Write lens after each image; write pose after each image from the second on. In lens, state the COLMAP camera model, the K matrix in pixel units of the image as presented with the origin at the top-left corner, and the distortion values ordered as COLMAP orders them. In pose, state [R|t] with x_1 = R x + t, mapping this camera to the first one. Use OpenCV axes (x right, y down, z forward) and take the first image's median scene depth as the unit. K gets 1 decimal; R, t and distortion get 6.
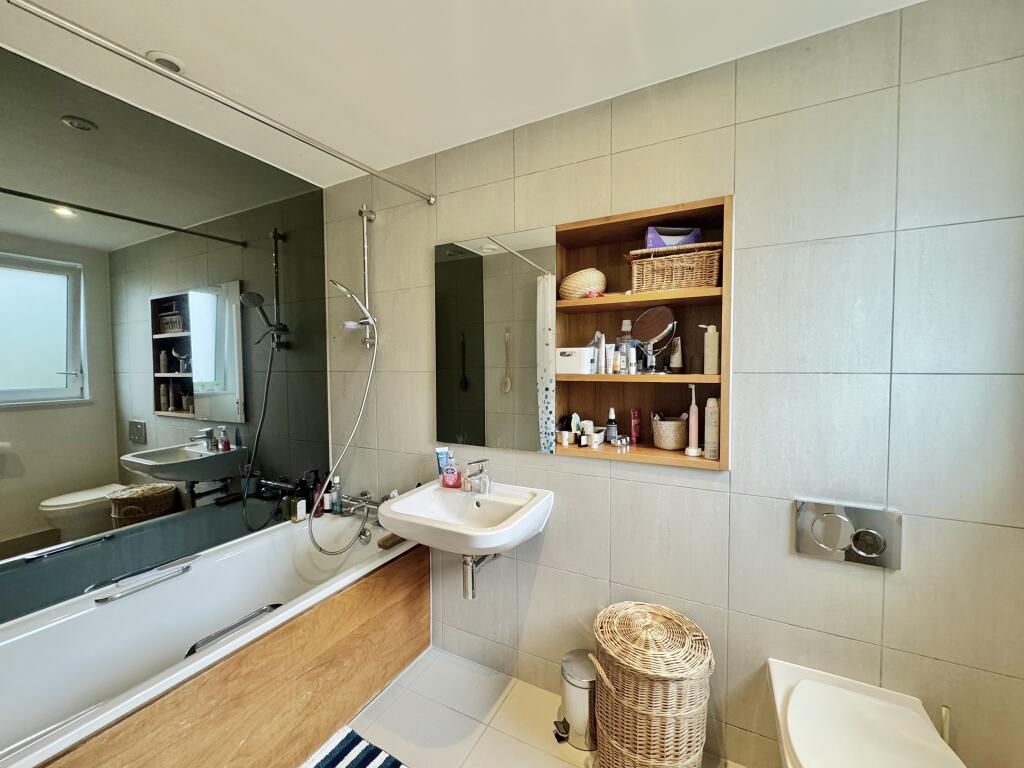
lens RADIAL K [[406.5, 0, 510.1], [0, 406.5, 382.1], [0, 0, 1]] dist [-0.002313, 0.000038]
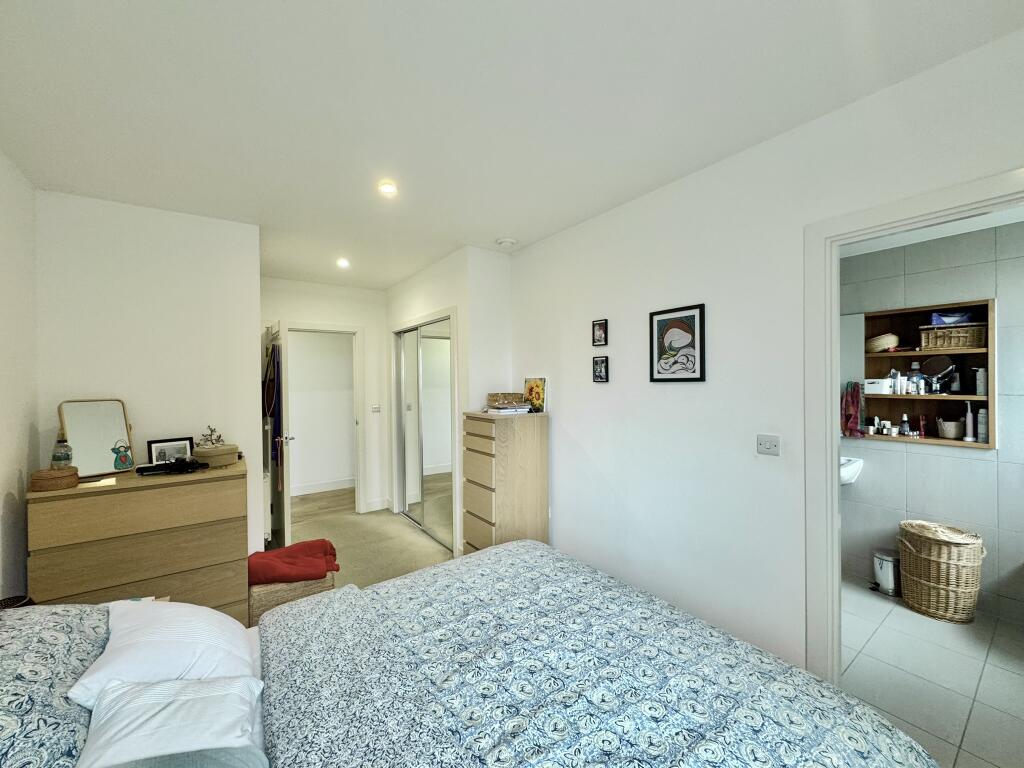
lens RADIAL K [[406.5, 0, 512.9], [0, 406.5, 380.7], [0, 0, 1]] dist [-0.002313, 0.000038]
pose [[0.894992, 0.000412, -0.446081, -0.515329], [-0.017373, 0.999273, -0.033934, 0.011679], [0.445743, 0.038121, 0.894349, -1.404715]]
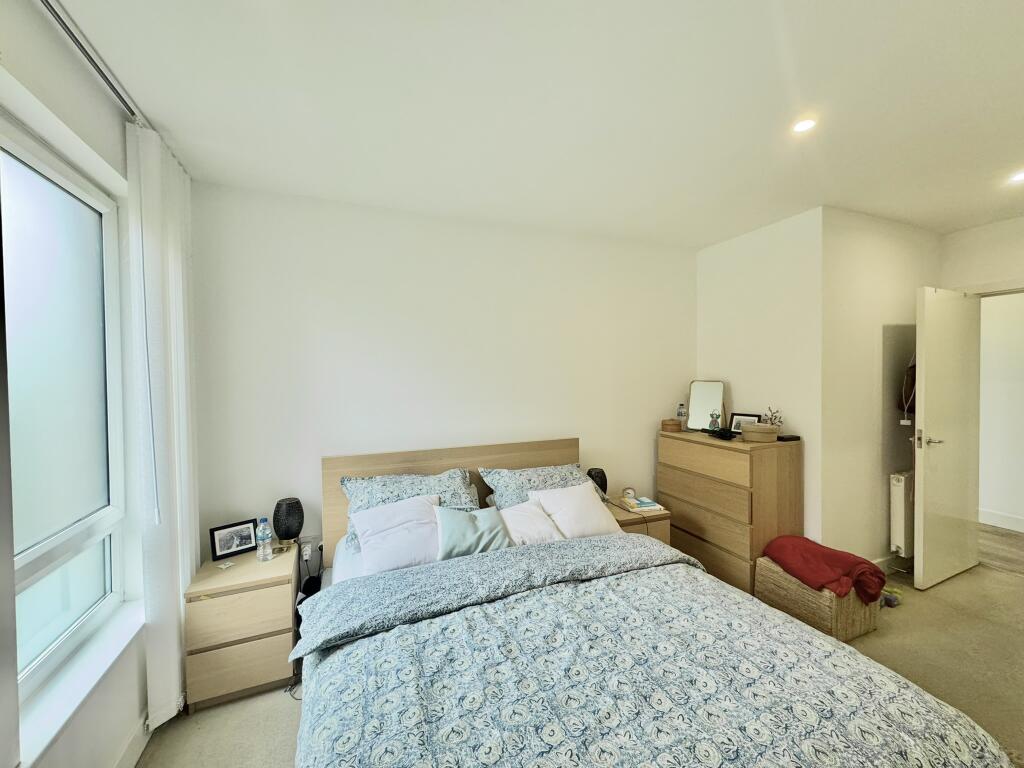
lens RADIAL K [[406.5, 0, 510.5], [0, 406.5, 379.6], [0, 0, 1]] dist [-0.002313, 0.000038]
pose [[-0.633880, 0.029577, -0.772865, 1.300177], [-0.019174, 0.998361, 0.053932, -0.263751], [0.773193, 0.049005, -0.632274, 4.274796]]
